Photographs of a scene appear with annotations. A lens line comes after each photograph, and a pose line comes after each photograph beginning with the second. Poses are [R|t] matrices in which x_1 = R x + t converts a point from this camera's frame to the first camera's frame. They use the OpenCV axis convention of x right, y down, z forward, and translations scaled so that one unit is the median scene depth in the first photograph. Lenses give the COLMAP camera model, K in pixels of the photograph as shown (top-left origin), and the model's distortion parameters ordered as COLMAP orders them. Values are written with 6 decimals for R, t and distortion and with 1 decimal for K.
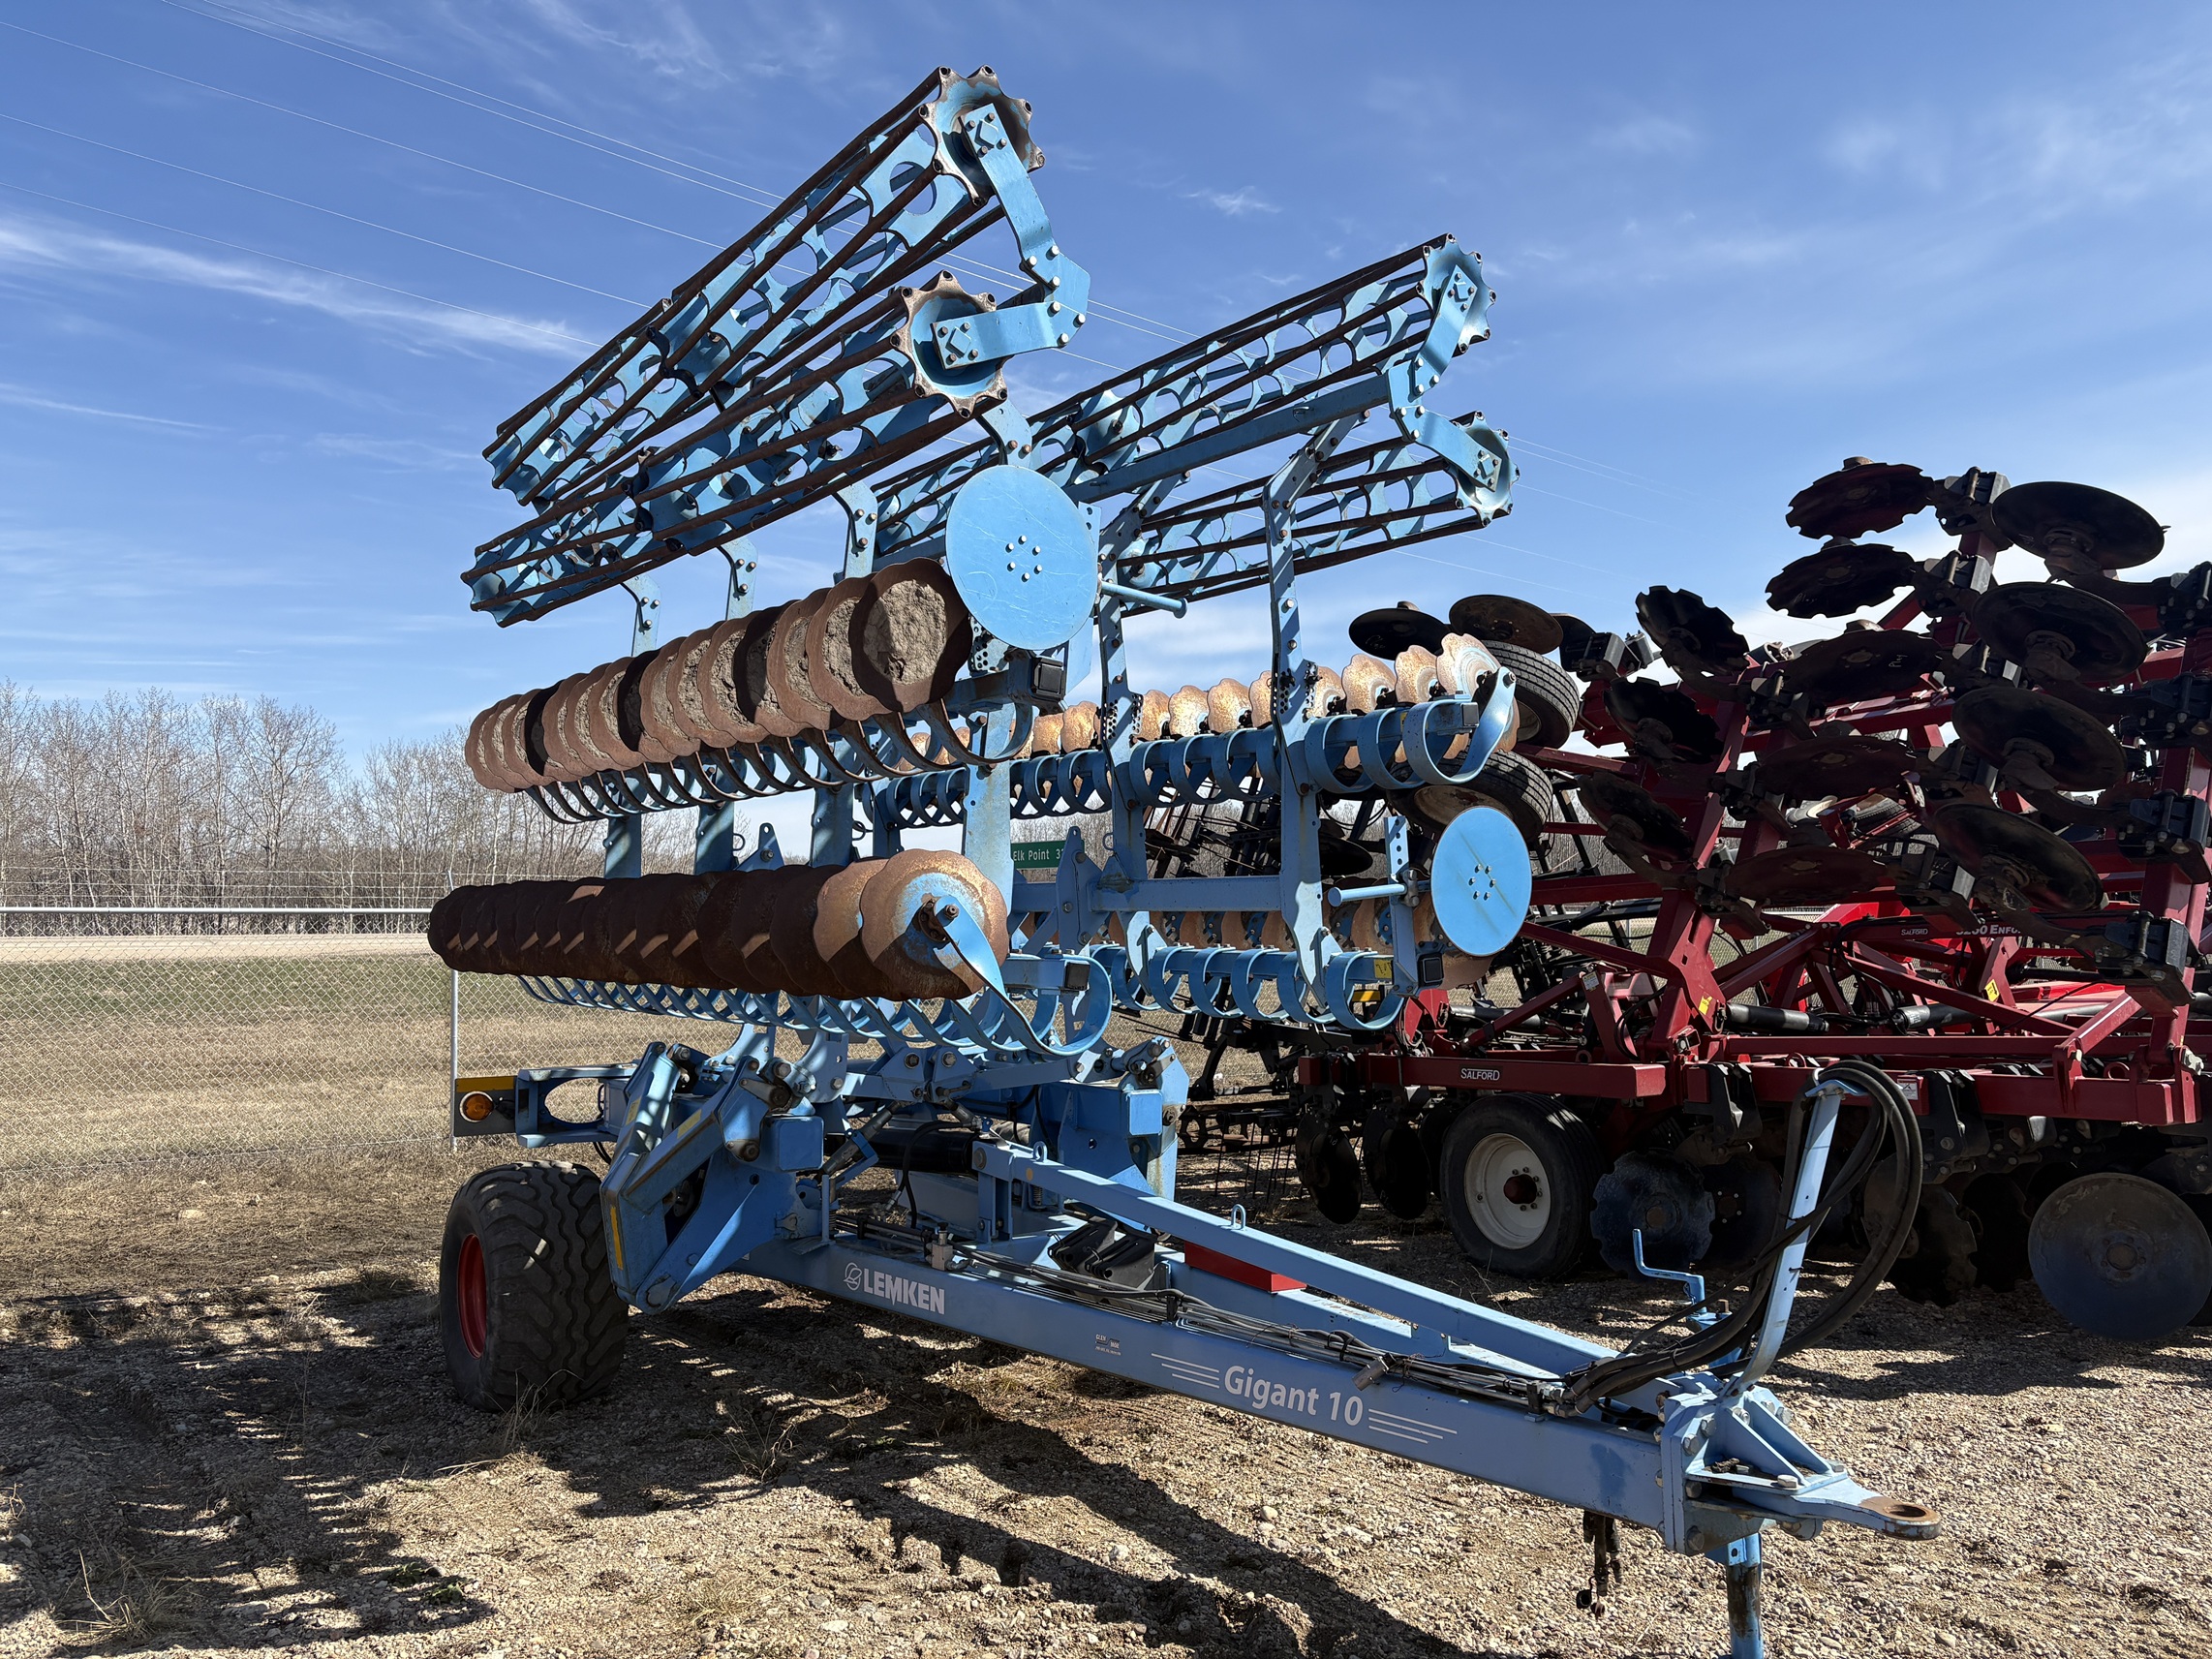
lens RADIAL K [[1669.4, 0, 1097.4], [0, 1669.4, 837.2], [0, 0, 1]] dist [0.048758, -0.044007]
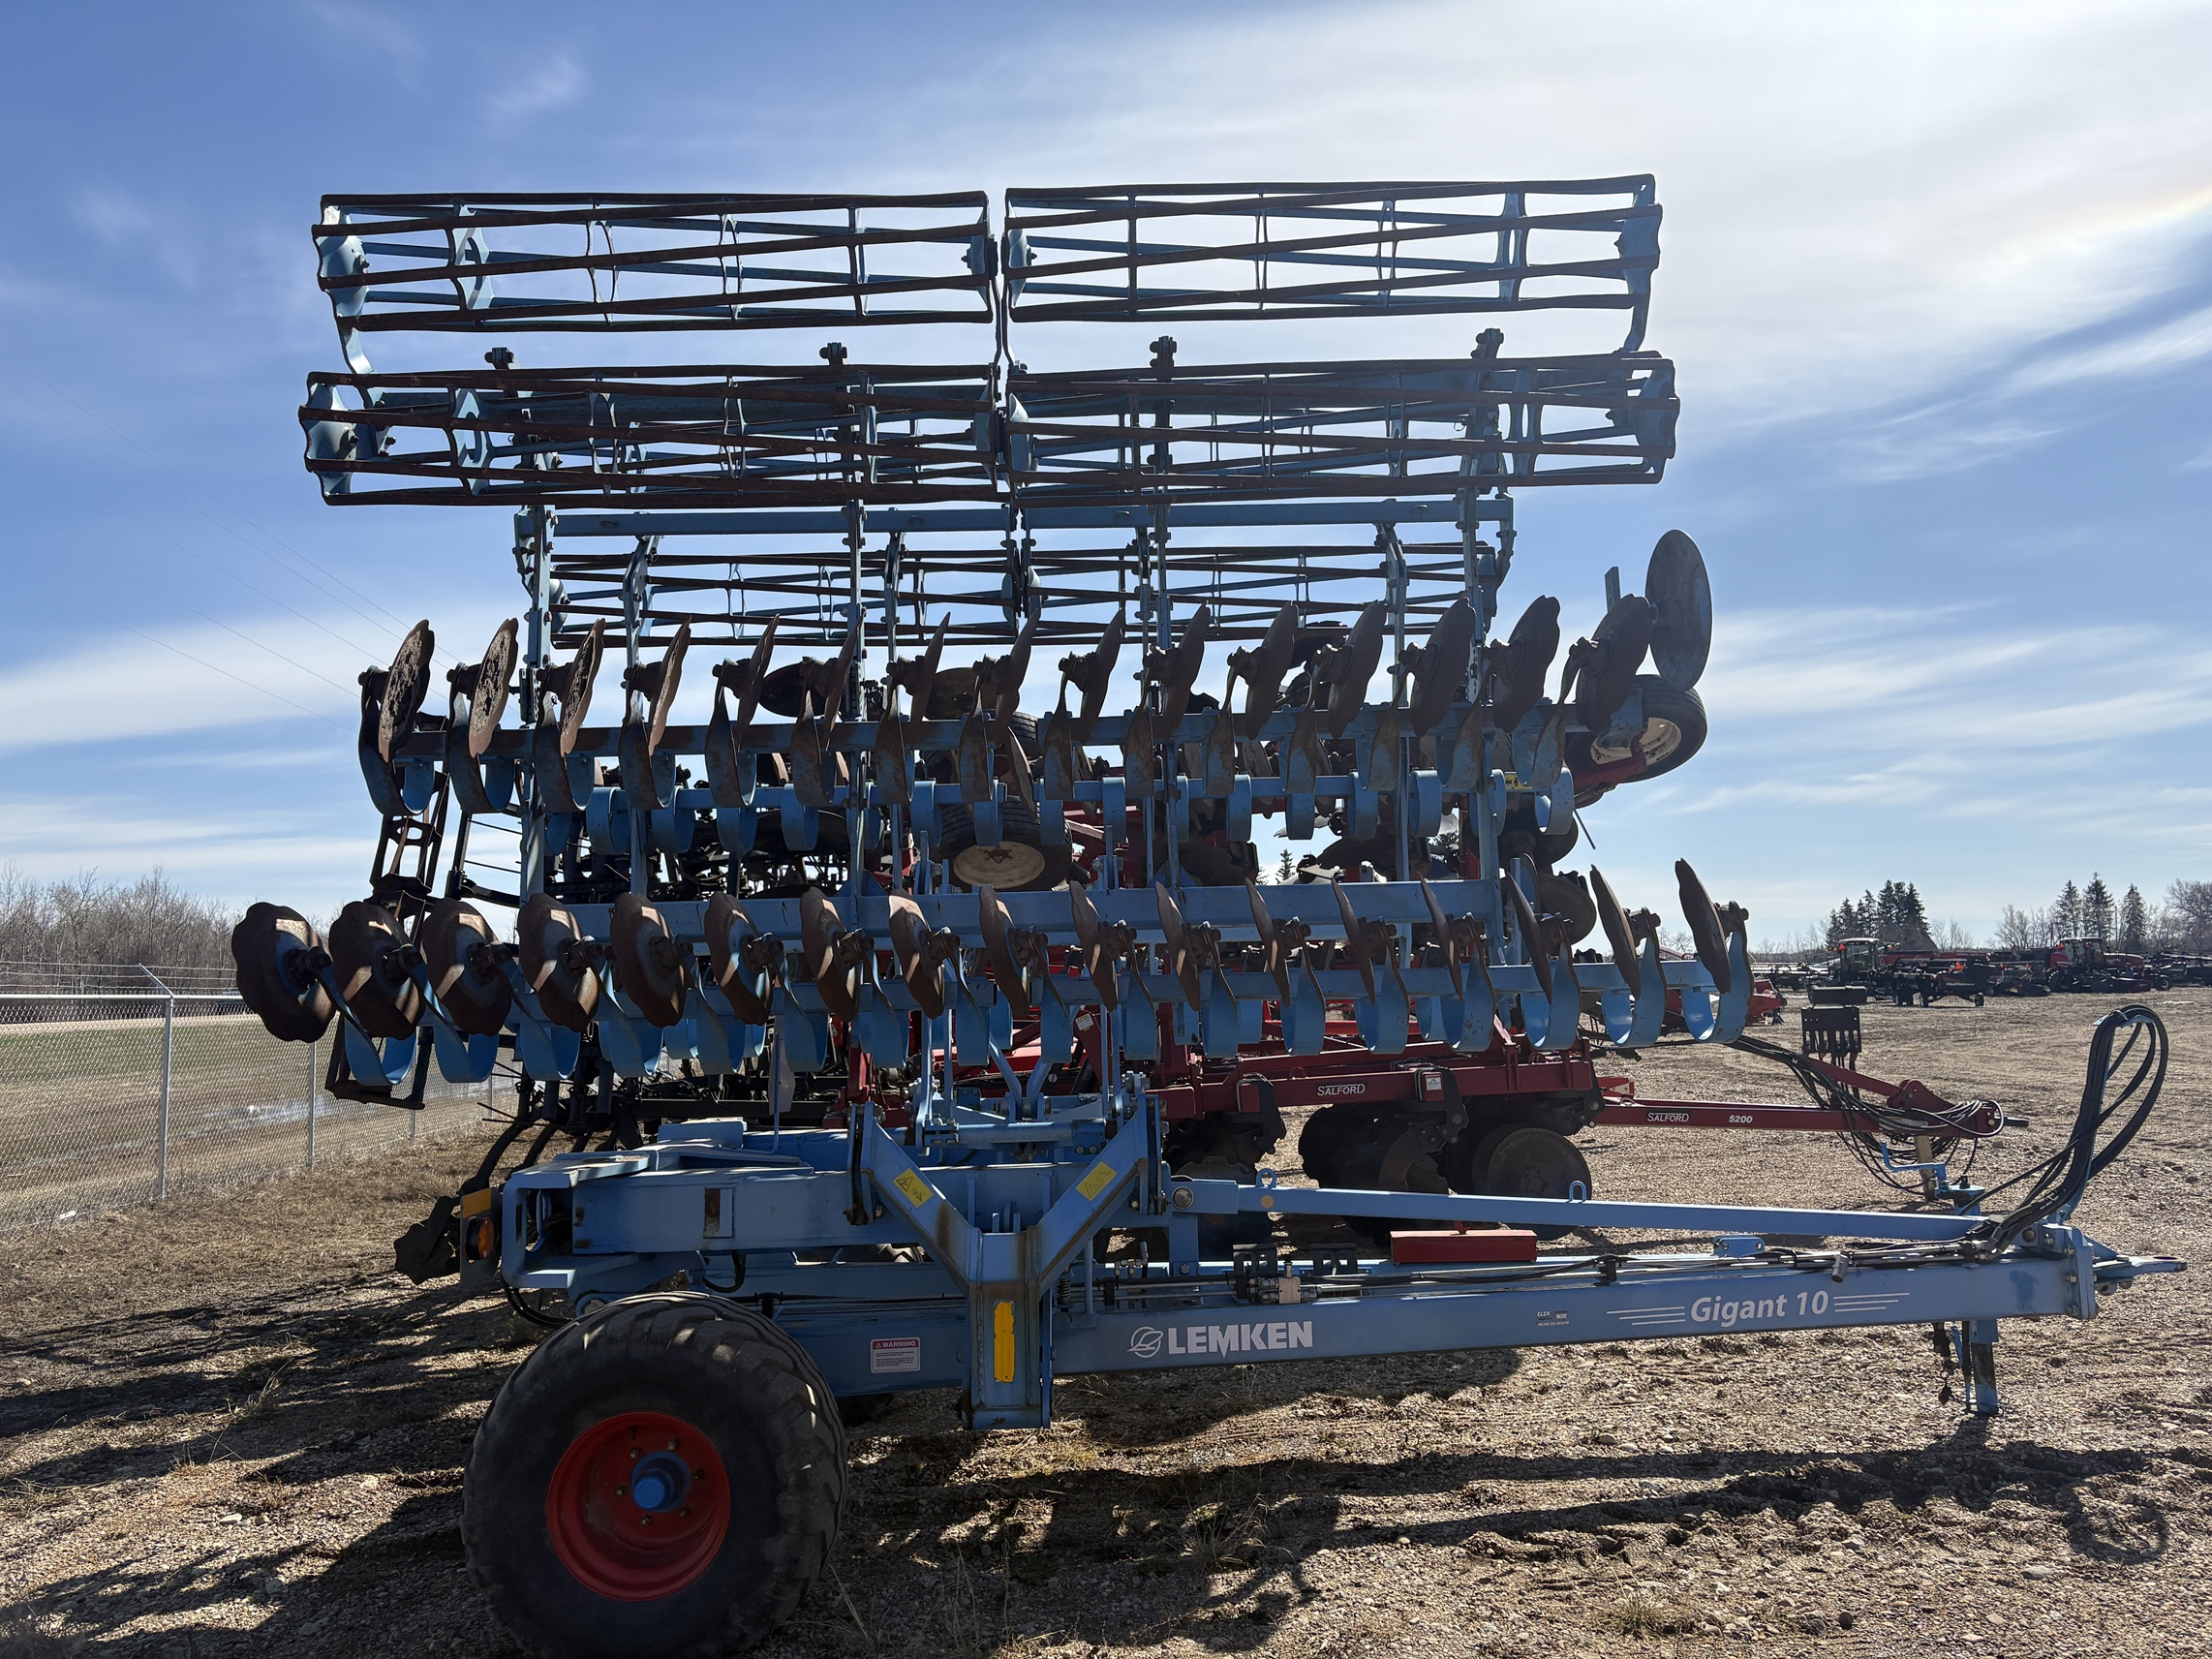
lens RADIAL K [[1669.4, 0, 1129.4], [0, 1669.4, 838.6], [0, 0, 1]] dist [0.048758, -0.044007]
pose [[0.567138, 0.061972, 0.821288, -0.929024], [-0.013904, 0.997744, -0.065685, 0.053976], [-0.823505, 0.025833, 0.566720, 0.506838]]
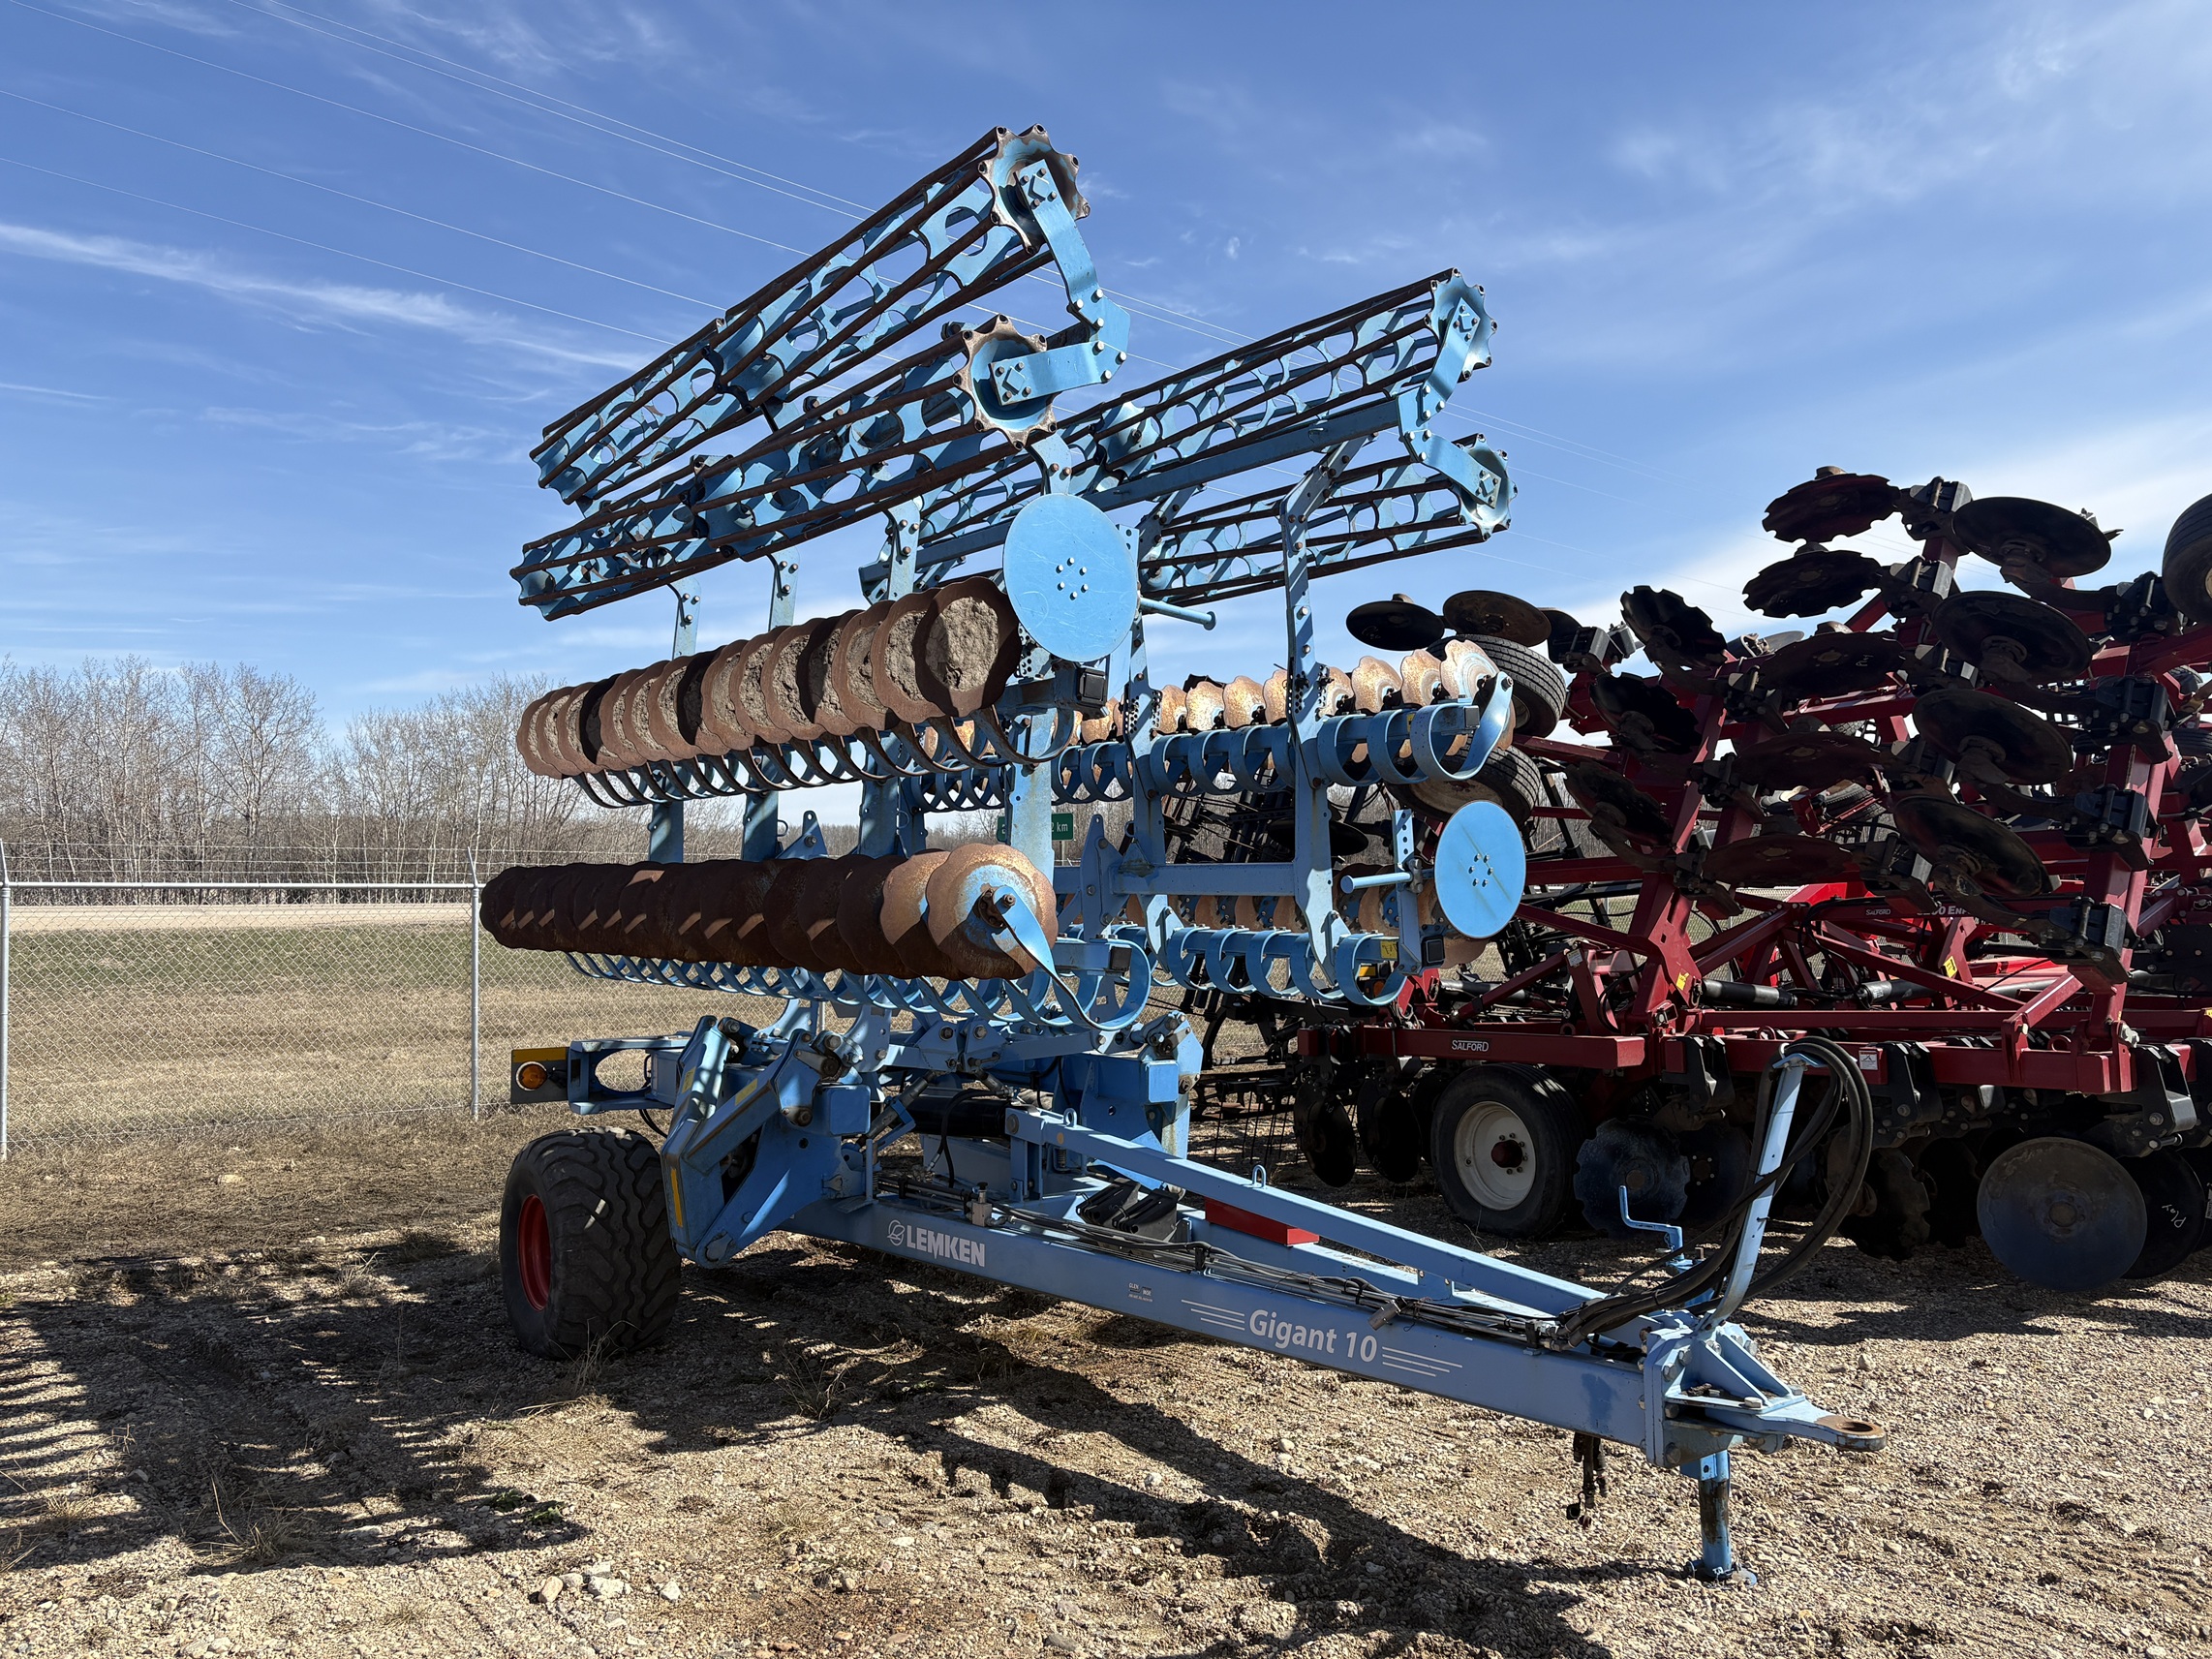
lens RADIAL K [[1669.4, 0, 1110.9], [0, 1669.4, 834.4], [0, 0, 1]] dist [0.048758, -0.044007]
pose [[0.999792, 0.003134, 0.020141, -0.030944], [-0.003461, 0.999862, 0.016224, -0.012704], [-0.020087, -0.016290, 0.999666, -0.077075]]
